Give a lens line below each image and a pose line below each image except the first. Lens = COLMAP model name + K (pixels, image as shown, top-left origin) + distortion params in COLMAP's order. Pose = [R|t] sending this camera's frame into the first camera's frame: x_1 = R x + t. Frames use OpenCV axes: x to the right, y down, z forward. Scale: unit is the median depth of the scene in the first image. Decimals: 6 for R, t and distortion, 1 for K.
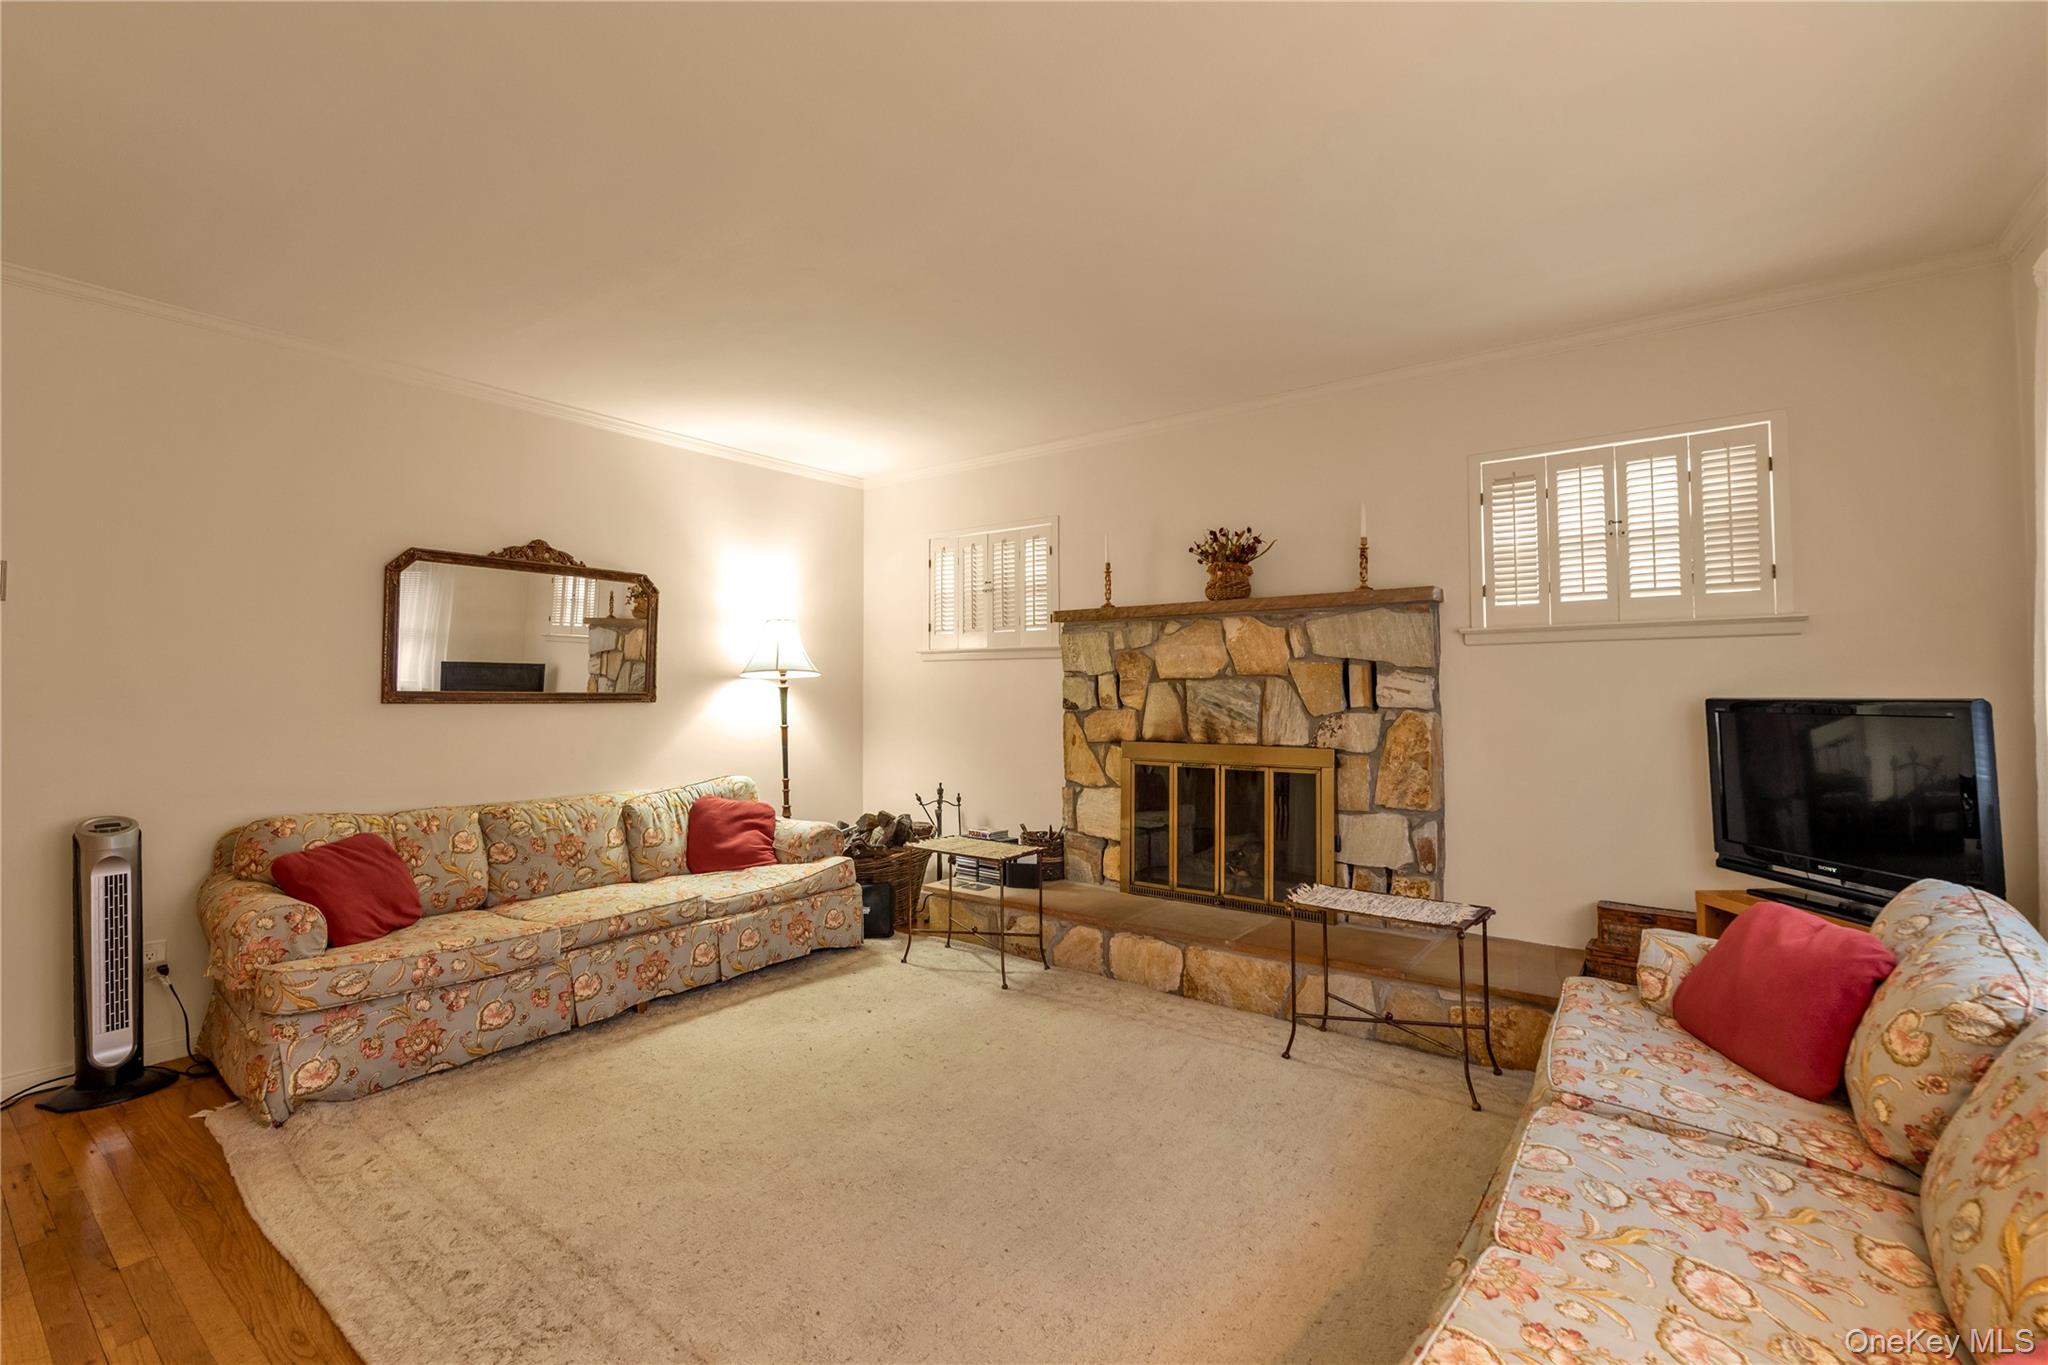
lens RADIAL K [[927.7, 0, 1024.0], [0, 927.7, 682.5], [0, 0, 1]] dist [-0.000815, -0.000015]
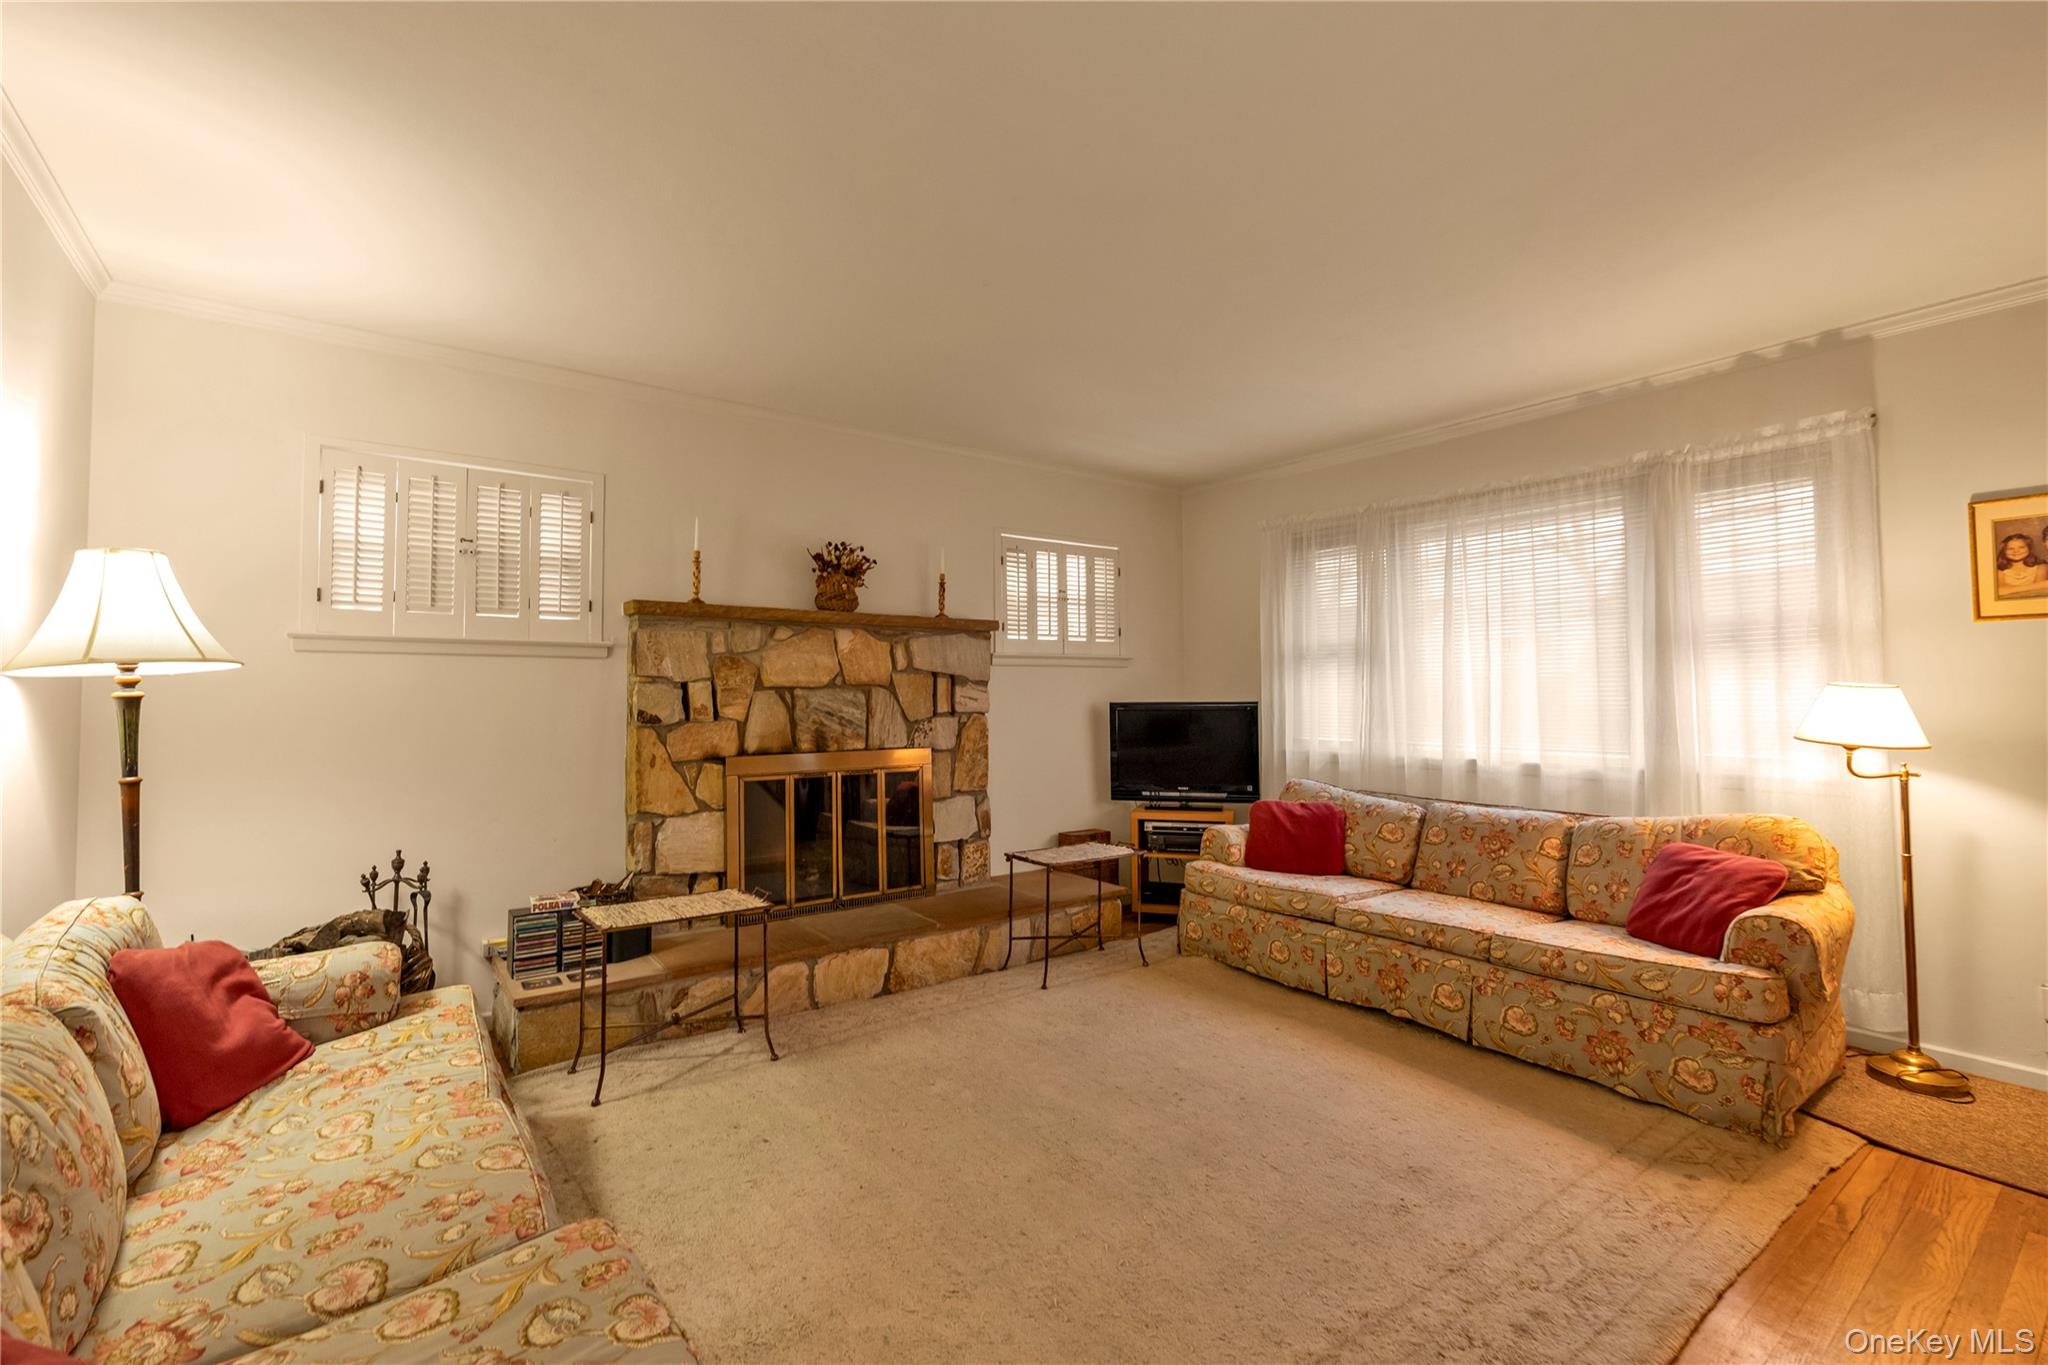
lens RADIAL K [[895.1, 0, 1021.8], [0, 895.1, 688.9], [0, 0, 1]] dist [-0.000134, 0.000103]
pose [[0.263506, 0.009702, 0.964609, -0.690512], [-0.002659, 0.999953, -0.009331, 0.005854], [-0.964654, -0.000106, 0.263520, 0.542497]]
